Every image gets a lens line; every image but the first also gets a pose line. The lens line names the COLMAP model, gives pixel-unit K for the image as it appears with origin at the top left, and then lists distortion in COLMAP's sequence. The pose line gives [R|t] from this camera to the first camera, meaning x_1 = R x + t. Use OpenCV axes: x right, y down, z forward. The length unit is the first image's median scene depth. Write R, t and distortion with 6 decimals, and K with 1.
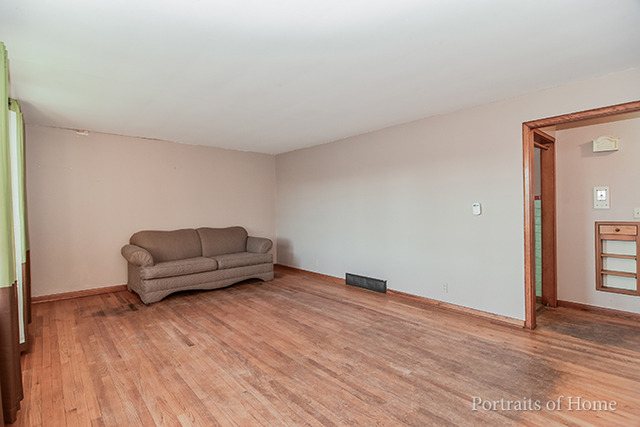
lens RADIAL K [[310.0, 0, 316.9], [0, 310.0, 216.2], [0, 0, 1]] dist [-0.002664, -0.001566]
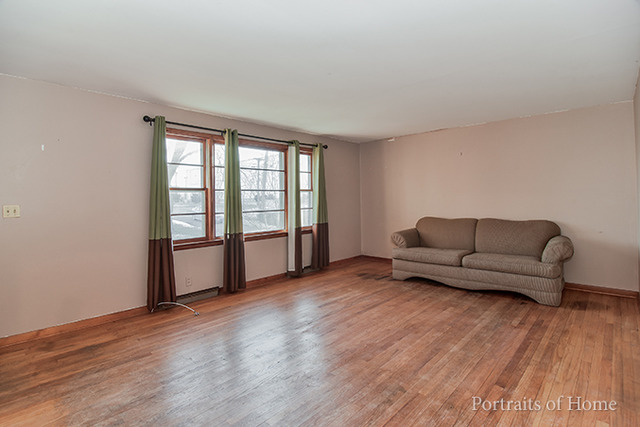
lens RADIAL K [[310.0, 0, 316.9], [0, 310.0, 216.2], [0, 0, 1]] dist [-0.002664, -0.001566]
pose [[0.123991, 0.062173, -0.990334, 0.571679], [-0.009303, 0.998064, 0.061493, -0.024559], [0.992240, 0.001588, 0.124329, 0.567172]]
